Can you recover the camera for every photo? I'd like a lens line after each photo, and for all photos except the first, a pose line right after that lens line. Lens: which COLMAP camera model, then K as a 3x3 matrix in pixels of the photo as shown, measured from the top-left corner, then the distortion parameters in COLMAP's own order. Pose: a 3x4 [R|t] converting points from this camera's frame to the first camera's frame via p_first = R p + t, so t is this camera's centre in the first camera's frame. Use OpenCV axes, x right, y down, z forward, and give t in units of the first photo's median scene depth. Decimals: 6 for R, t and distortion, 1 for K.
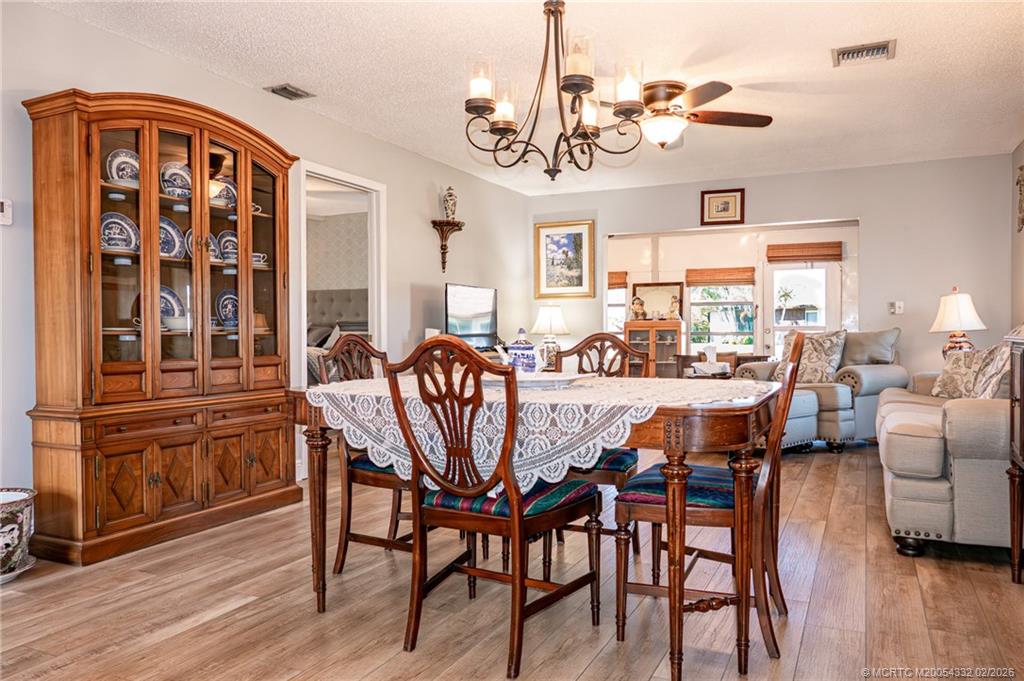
lens RADIAL K [[732.8, 0, 512.5], [0, 732.8, 340.9], [0, 0, 1]] dist [-0.023062, 0.006582]
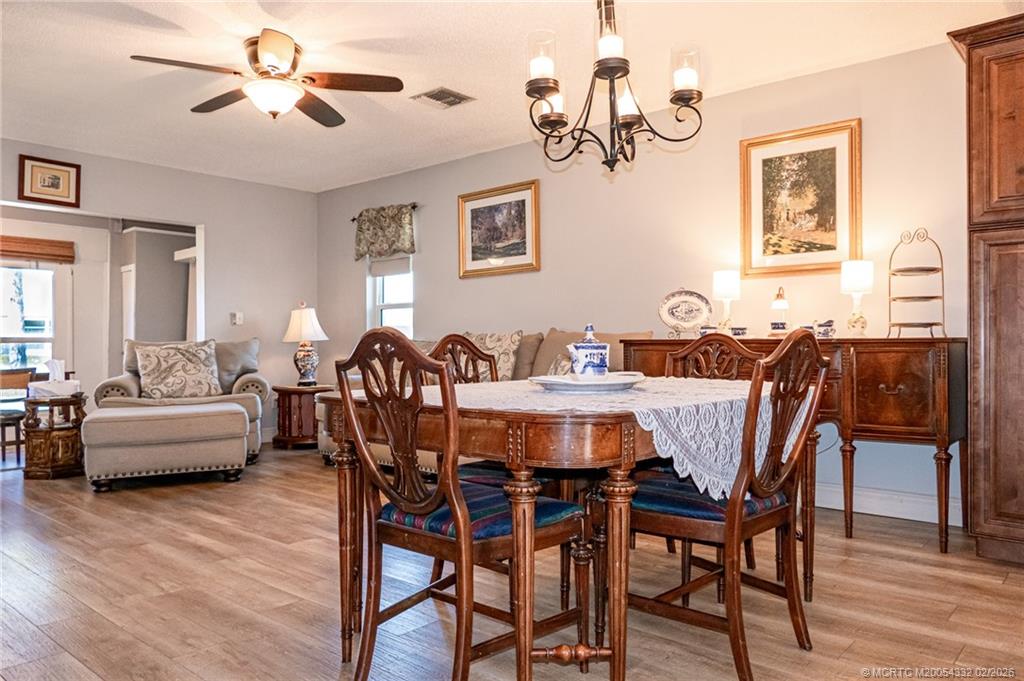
lens RADIAL K [[732.8, 0, 513.3], [0, 732.8, 343.7], [0, 0, 1]] dist [-0.023062, 0.006582]
pose [[0.268048, 0.005346, 0.963391, -0.370861], [0.014225, 0.999854, -0.009506, 0.005052], [-0.963301, 0.016252, 0.267932, 0.361347]]
